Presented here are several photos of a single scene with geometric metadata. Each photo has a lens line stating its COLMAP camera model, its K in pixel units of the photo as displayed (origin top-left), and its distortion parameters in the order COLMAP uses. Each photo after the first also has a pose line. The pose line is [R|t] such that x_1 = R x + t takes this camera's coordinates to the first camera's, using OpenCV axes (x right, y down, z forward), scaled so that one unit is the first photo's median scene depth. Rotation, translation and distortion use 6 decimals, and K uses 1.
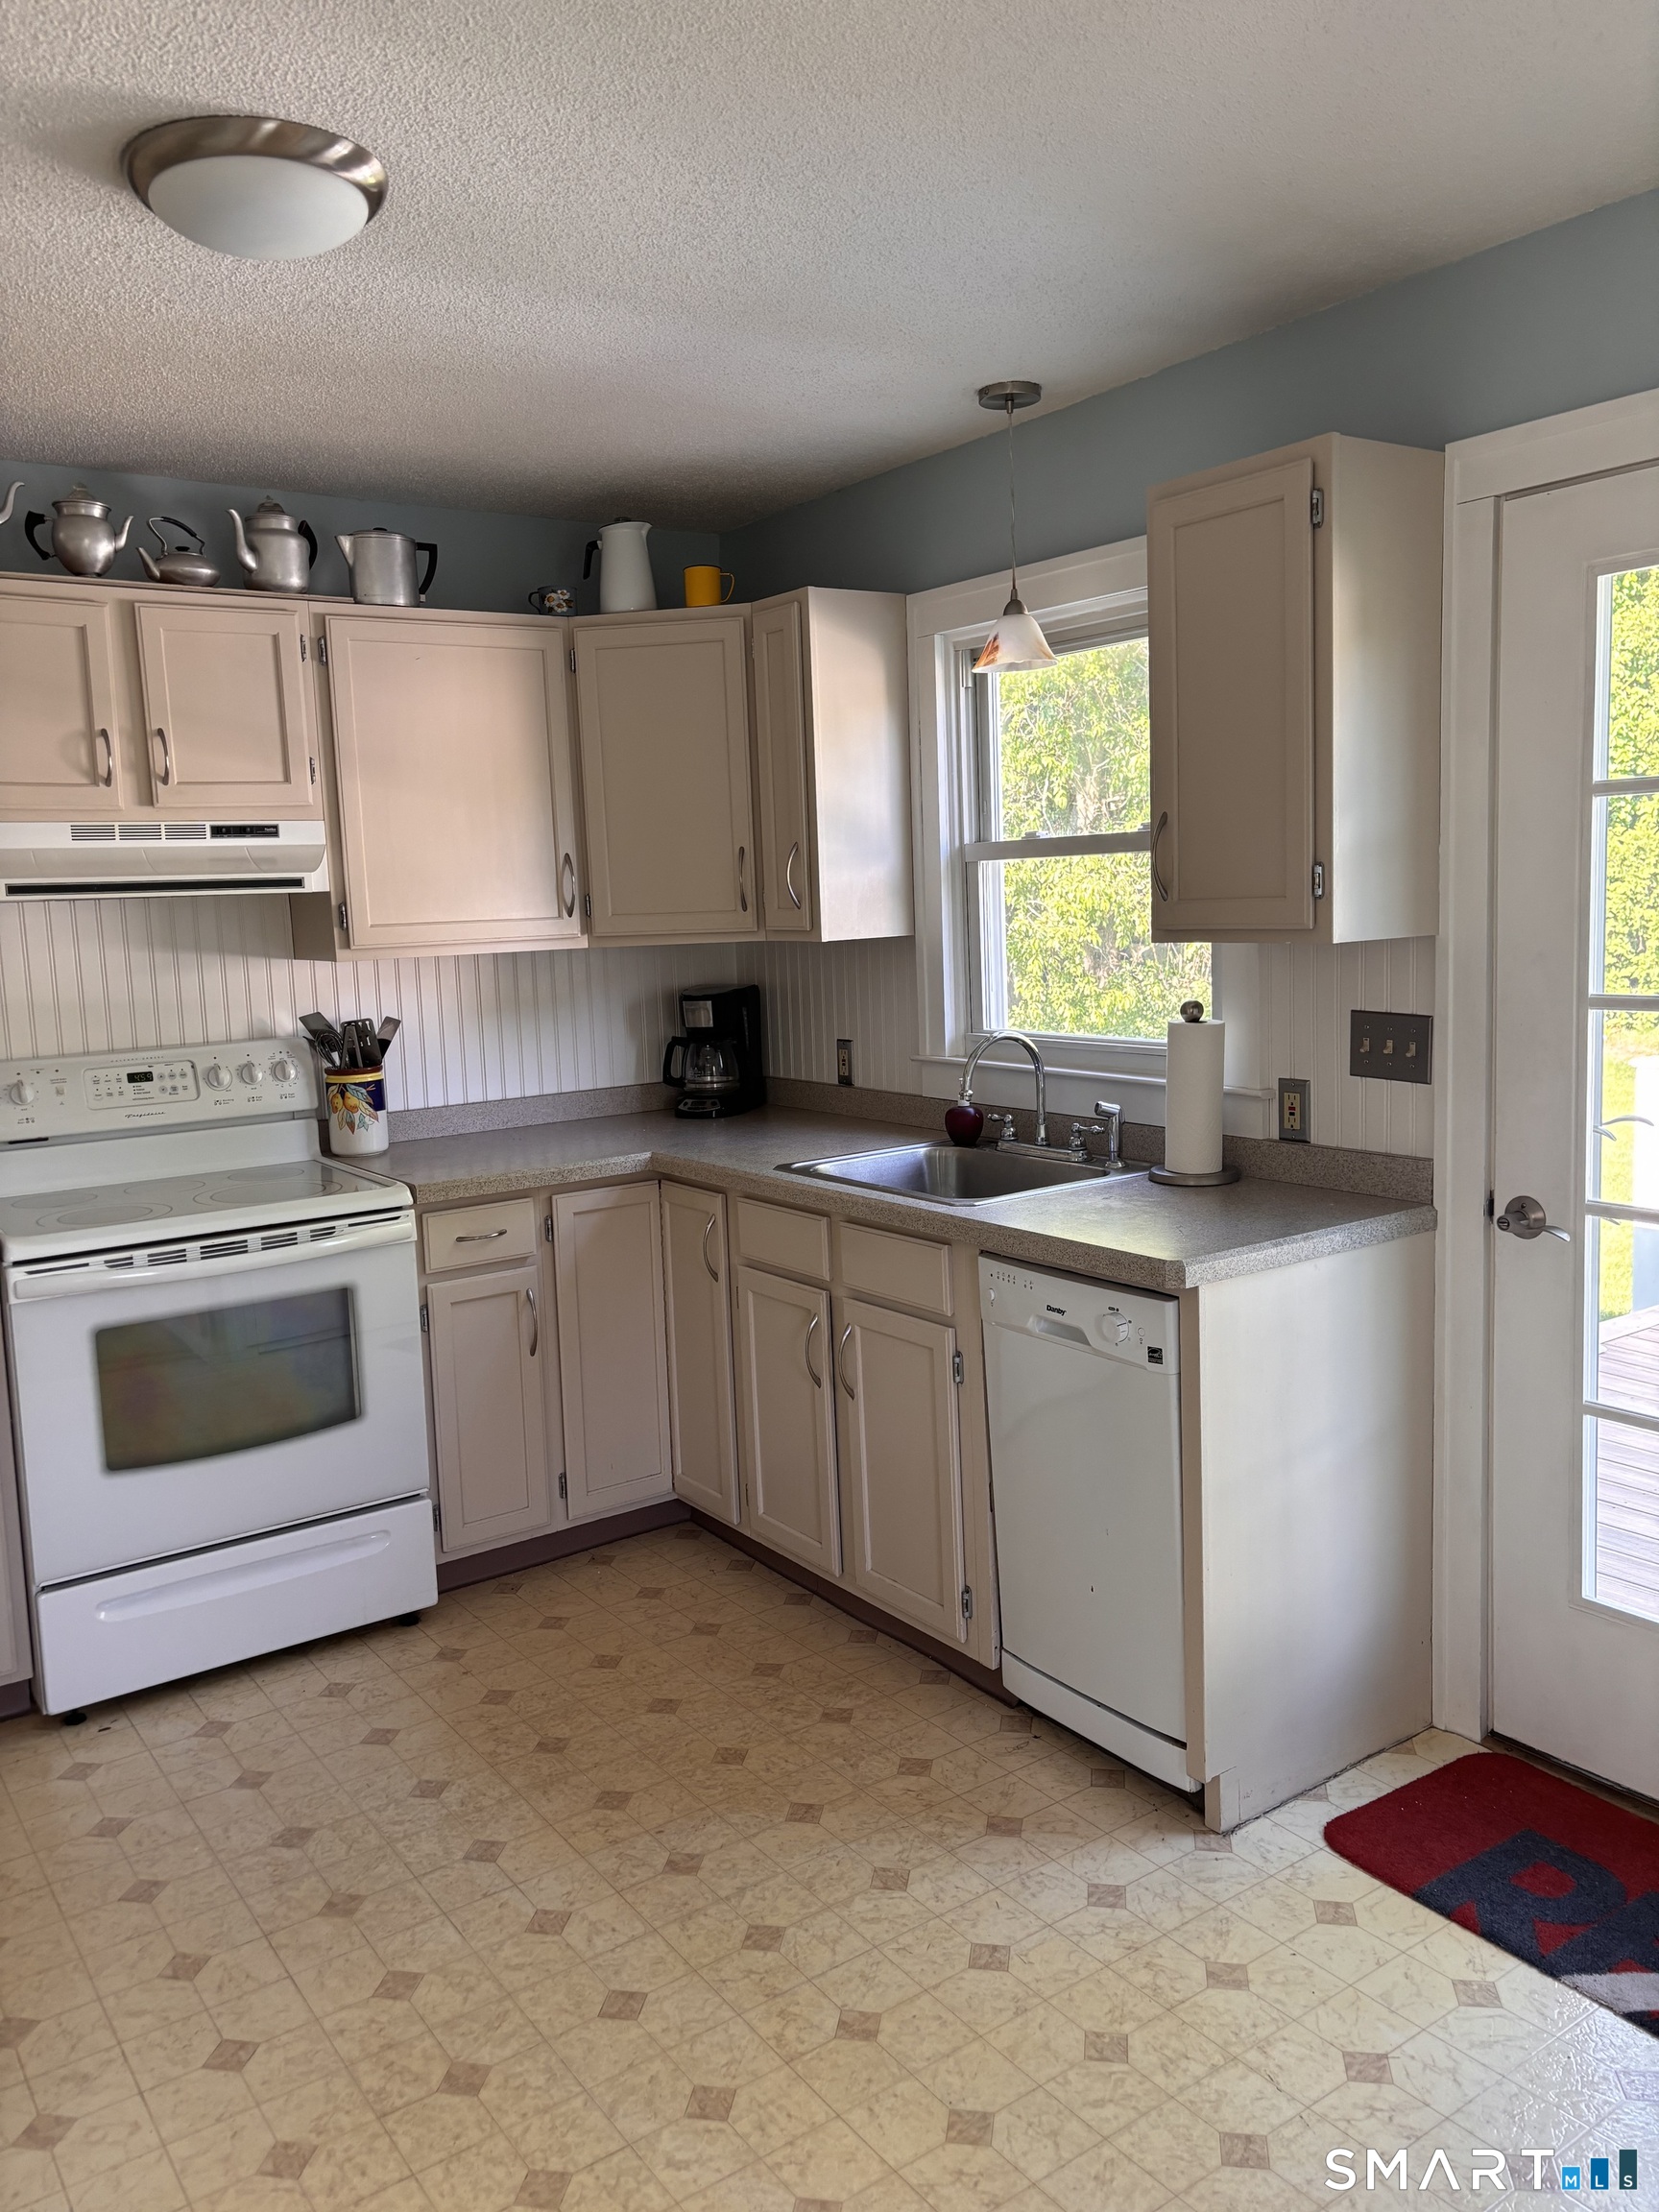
lens RADIAL K [[1624.2, 0, 841.3], [0, 1624.2, 1104.9], [0, 0, 1]] dist [0.015575, -0.013642]
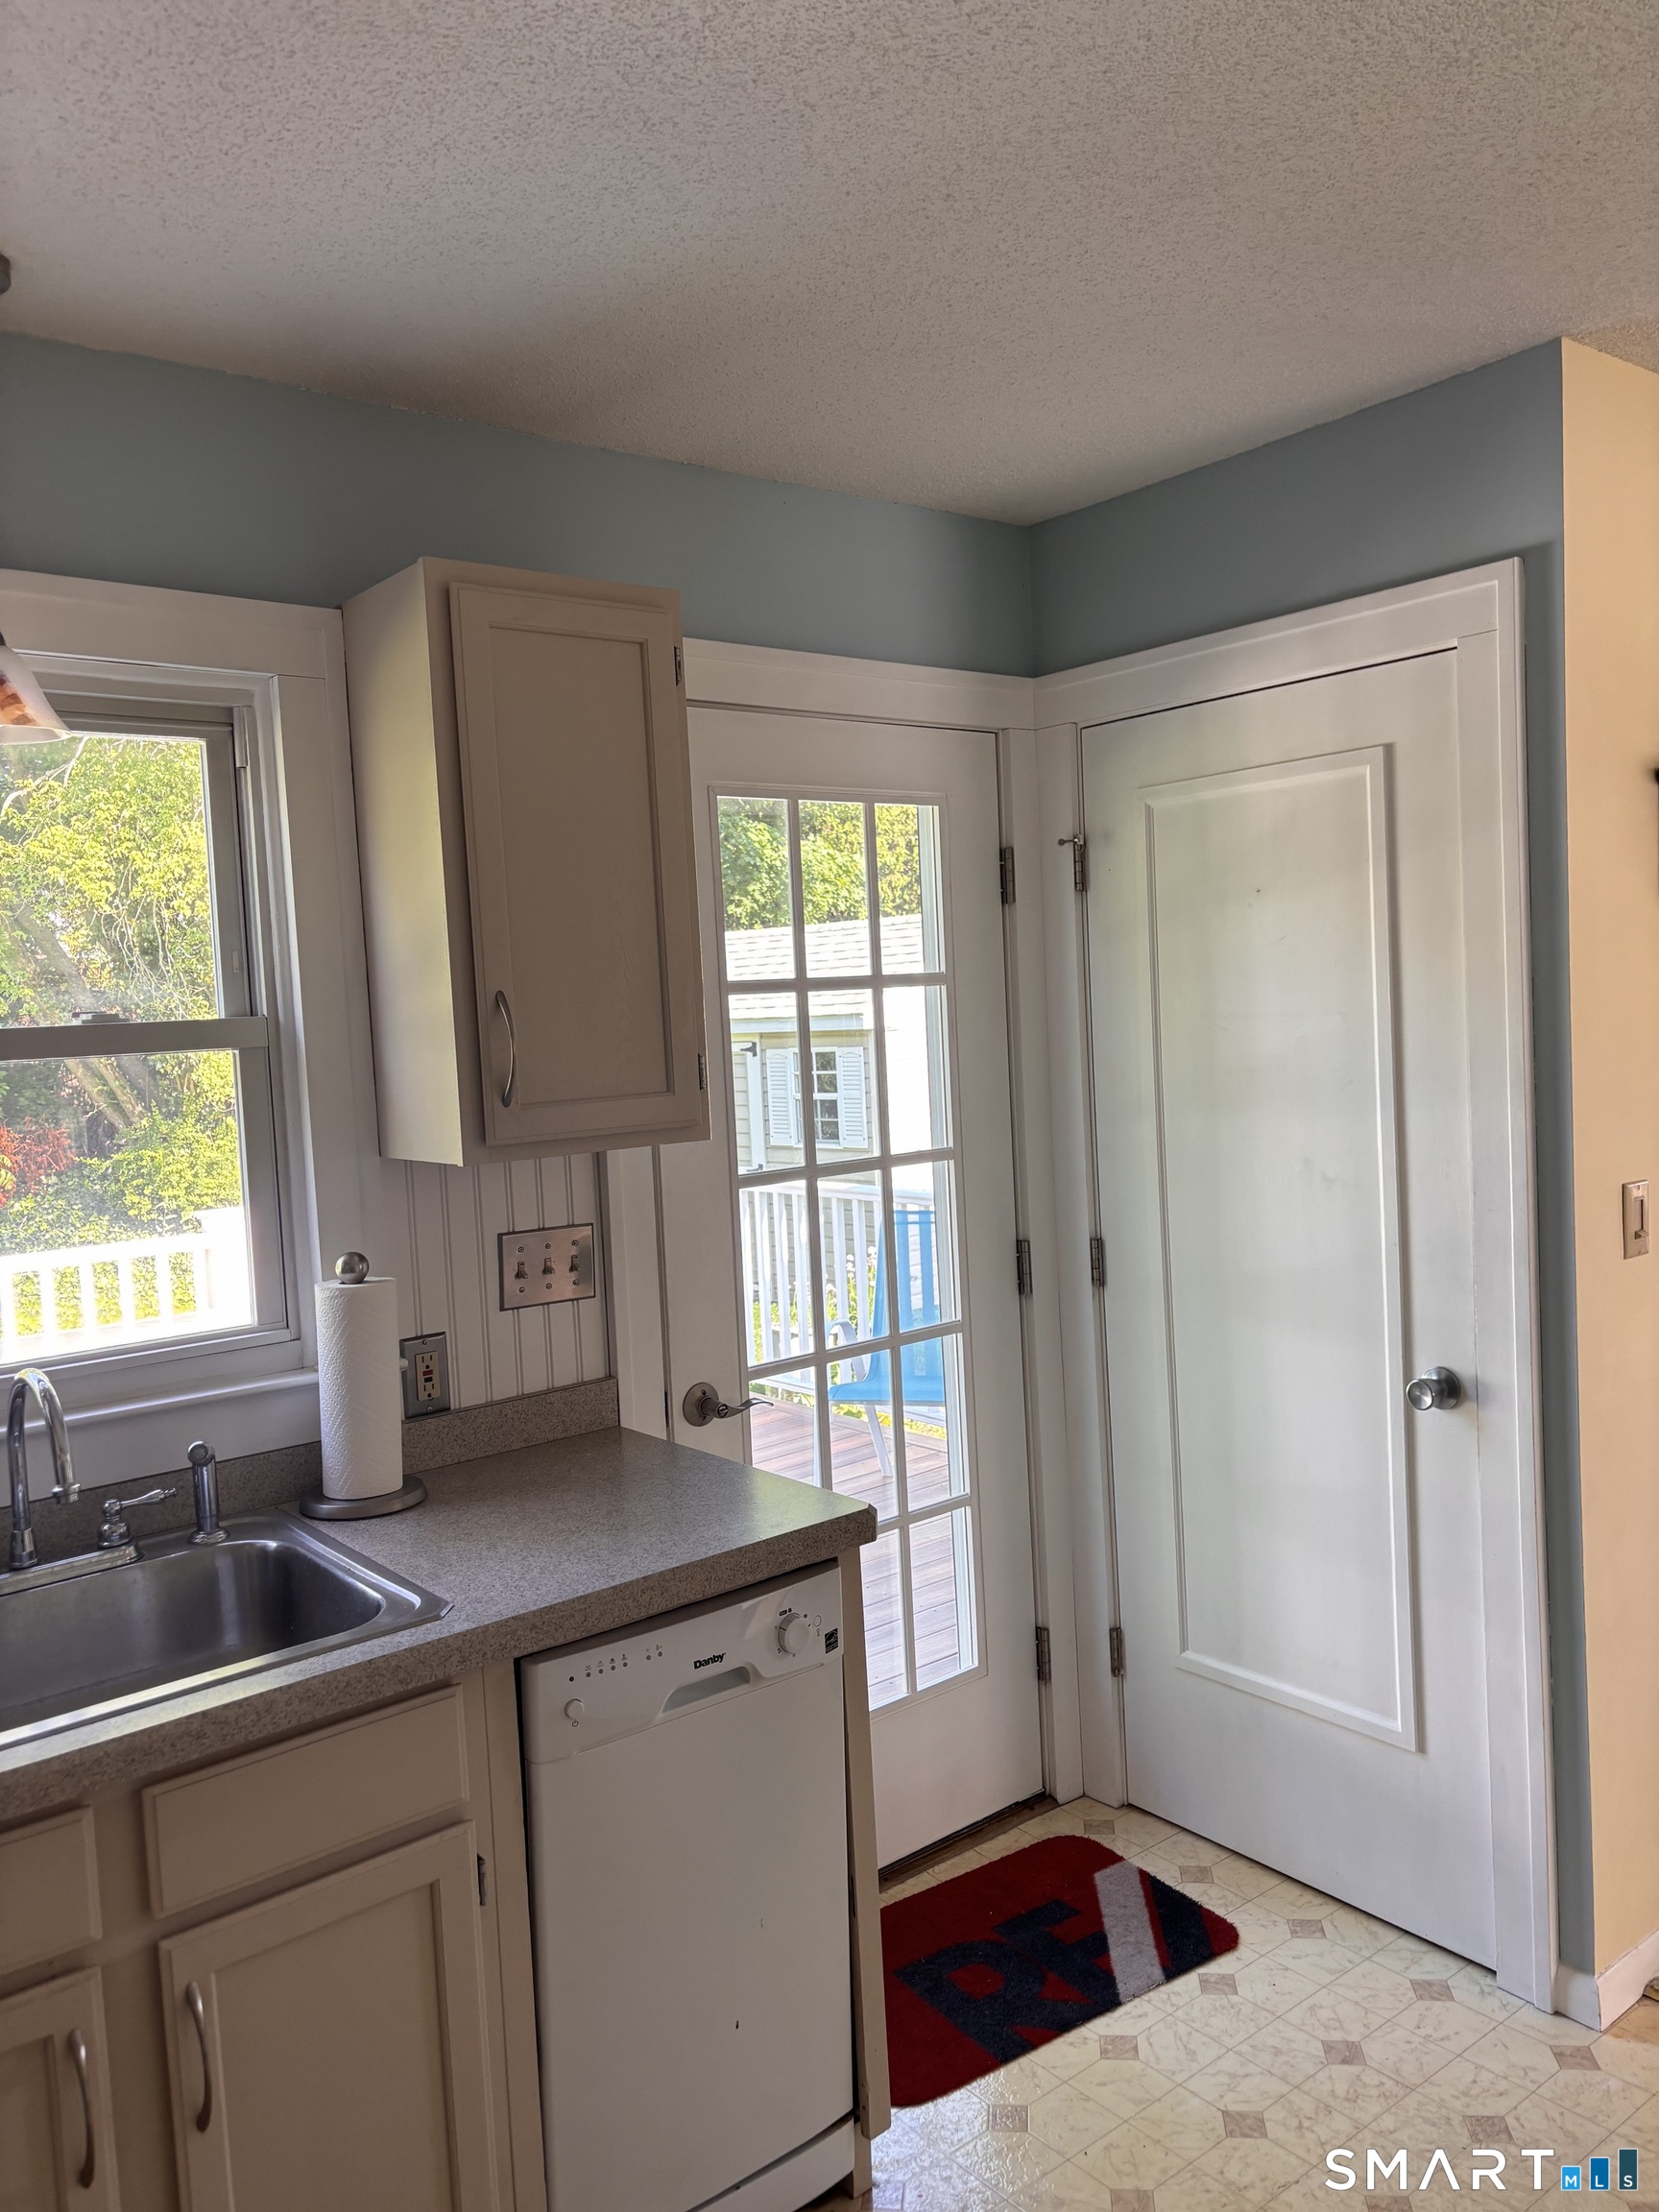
lens RADIAL K [[1624.2, 0, 841.3], [0, 1624.2, 1104.9], [0, 0, 1]] dist [0.015575, -0.013642]
pose [[-0.025573, -0.021704, 0.999437, -0.547140], [0.186460, 0.982116, 0.026099, -0.115672], [-0.982130, 0.187023, -0.021069, 0.851902]]
